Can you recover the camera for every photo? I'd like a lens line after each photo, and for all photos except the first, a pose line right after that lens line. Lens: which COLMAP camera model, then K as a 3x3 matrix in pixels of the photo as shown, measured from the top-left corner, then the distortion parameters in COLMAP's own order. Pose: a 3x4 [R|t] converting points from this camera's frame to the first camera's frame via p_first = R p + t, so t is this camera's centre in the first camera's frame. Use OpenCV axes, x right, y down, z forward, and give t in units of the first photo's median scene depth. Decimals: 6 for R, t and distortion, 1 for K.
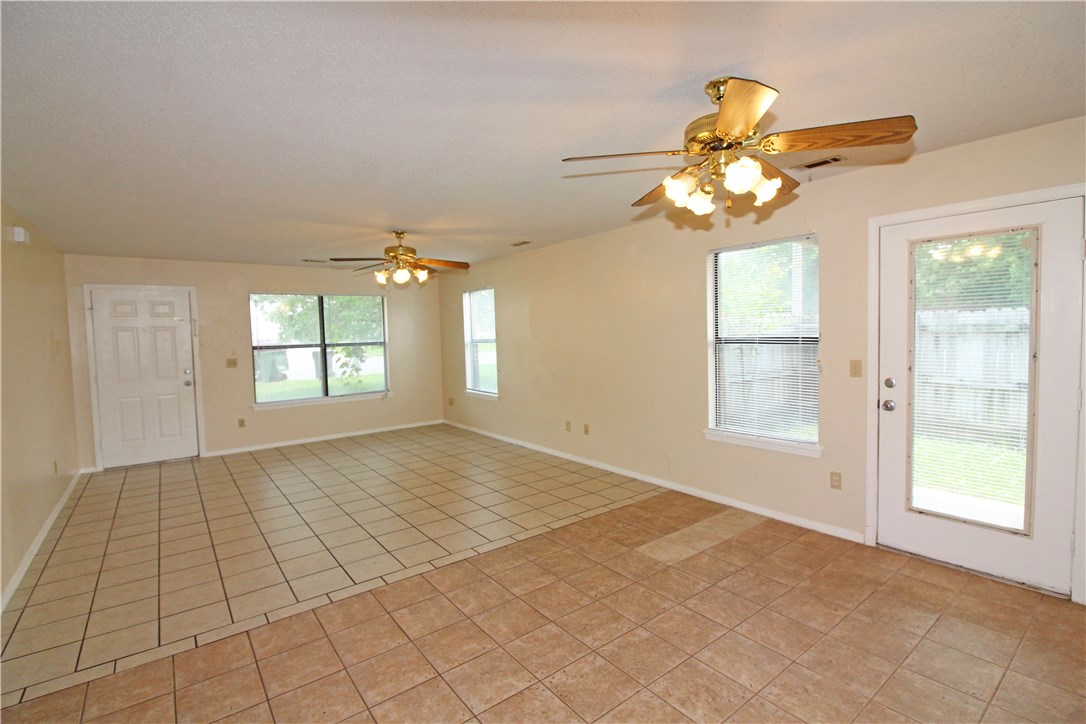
lens RADIAL K [[502.0, 0, 543.6], [0, 502.0, 362.7], [0, 0, 1]] dist [-0.009717, -0.003831]
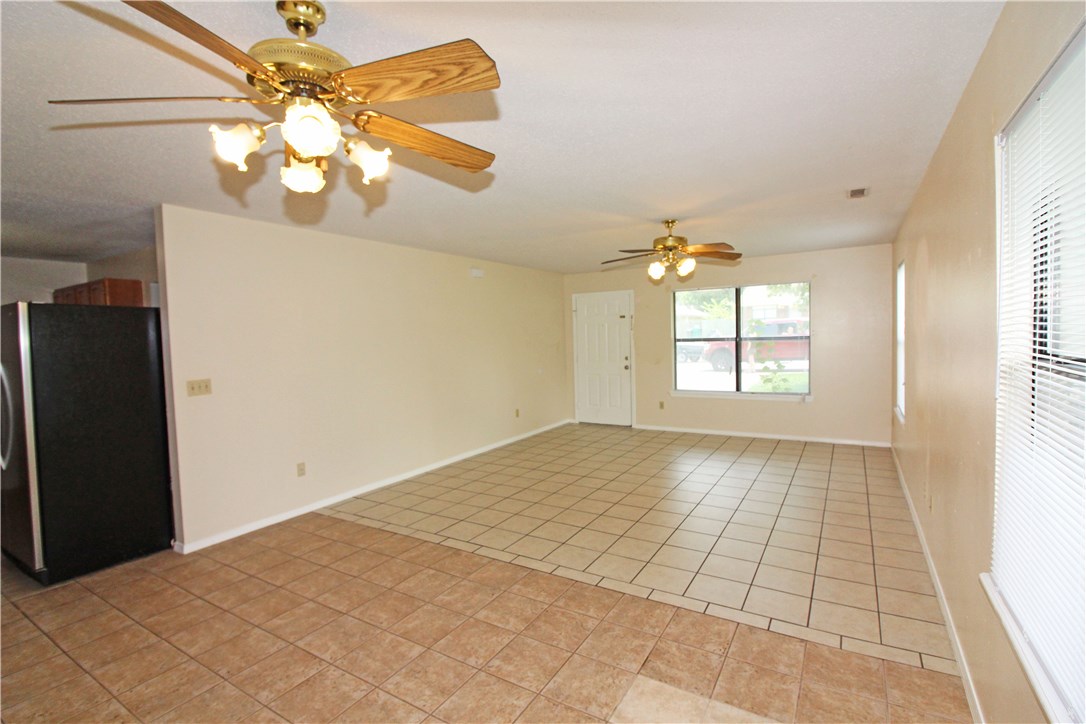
lens RADIAL K [[502.0, 0, 545.2], [0, 502.0, 356.7], [0, 0, 1]] dist [-0.009717, -0.003831]
pose [[0.364255, 0.057604, -0.929516, 0.675451], [-0.043180, 0.998056, 0.044930, -0.057266], [0.930298, 0.023771, 0.366034, 0.612211]]
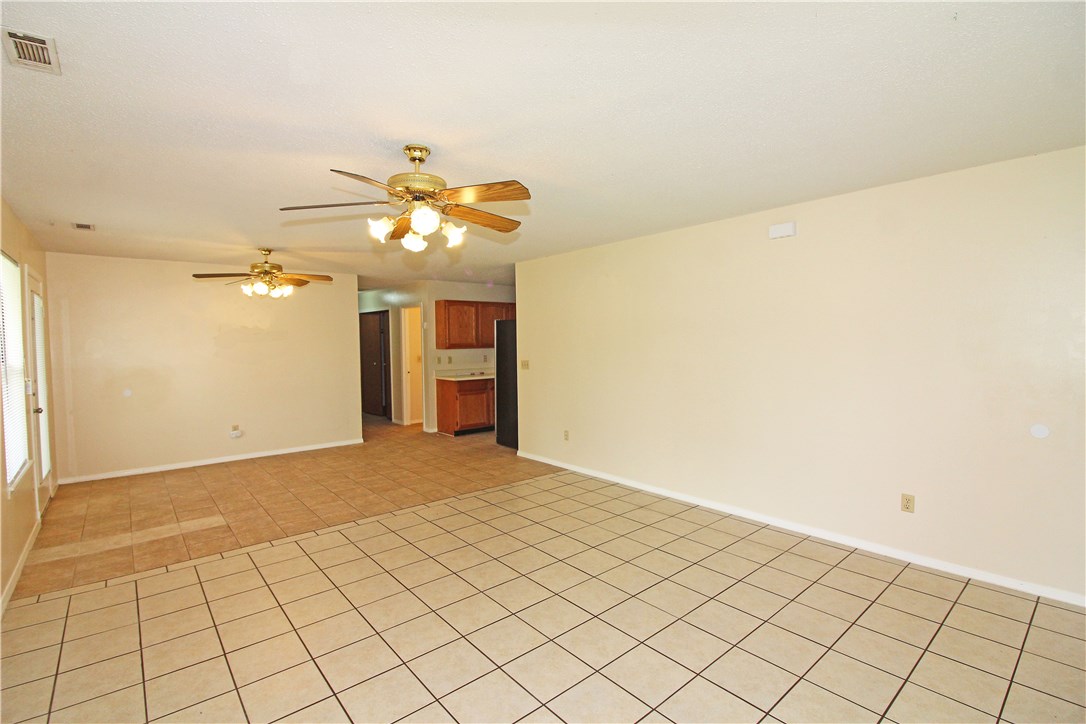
lens RADIAL K [[502.0, 0, 552.2], [0, 502.0, 357.5], [0, 0, 1]] dist [-0.009717, -0.003831]
pose [[-0.997079, 0.041768, -0.063947, -0.529497], [0.034877, 0.993827, 0.105318, -0.129149], [0.067951, 0.102780, -0.992380, 2.120194]]
